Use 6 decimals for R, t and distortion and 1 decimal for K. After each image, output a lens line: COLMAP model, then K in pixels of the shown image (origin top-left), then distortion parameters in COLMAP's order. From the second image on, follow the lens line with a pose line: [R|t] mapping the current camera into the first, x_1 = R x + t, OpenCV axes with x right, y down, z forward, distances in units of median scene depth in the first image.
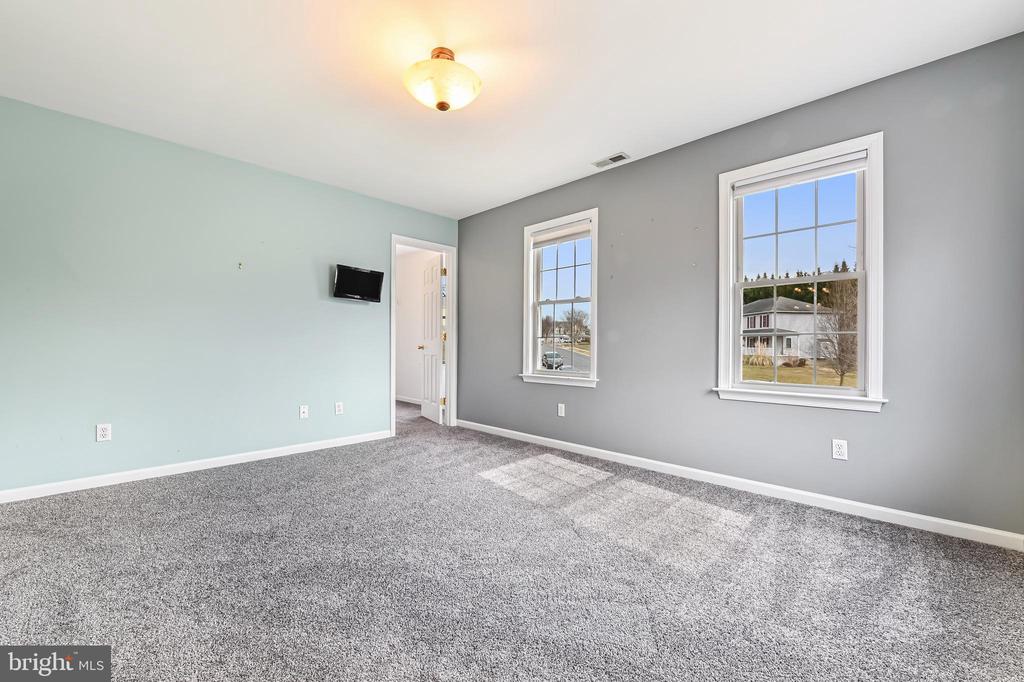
lens RADIAL K [[407.3, 0, 510.8], [0, 407.3, 346.8], [0, 0, 1]] dist [-0.001734, -0.000266]
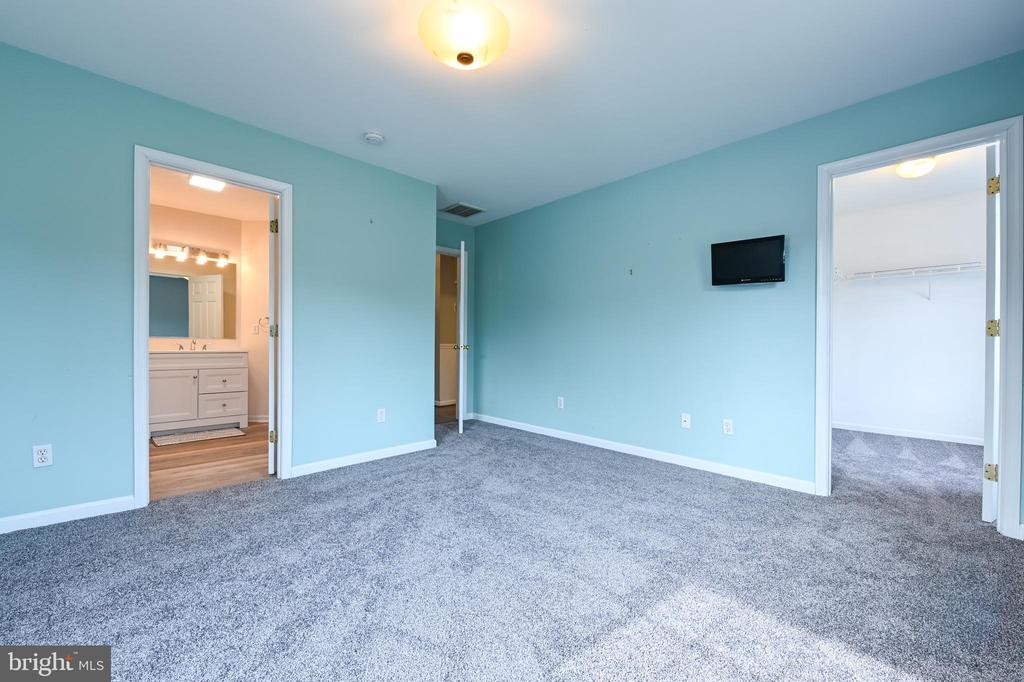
lens RADIAL K [[407.3, 0, 510.8], [0, 407.3, 346.8], [0, 0, 1]] dist [-0.001734, -0.000266]
pose [[-0.034946, 0.000635, -0.999389, 0.381589], [-0.002196, 0.999997, 0.000713, -0.001321], [0.999387, 0.002219, -0.034944, 0.630461]]
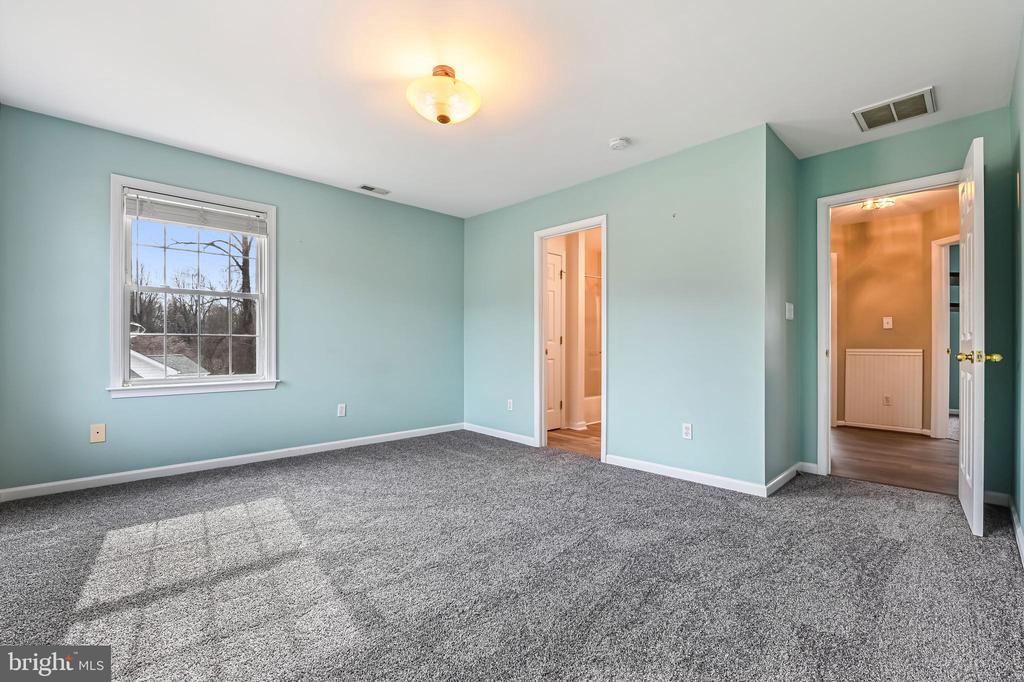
lens RADIAL K [[445.9, 0, 511.0], [0, 445.9, 349.0], [0, 0, 1]] dist [-0.000558, -0.000085]
pose [[-0.998887, -0.013500, 0.045192, -0.212015], [-0.013734, 0.999894, -0.004872, 0.002558], [-0.045122, -0.005488, -0.998966, 1.192746]]
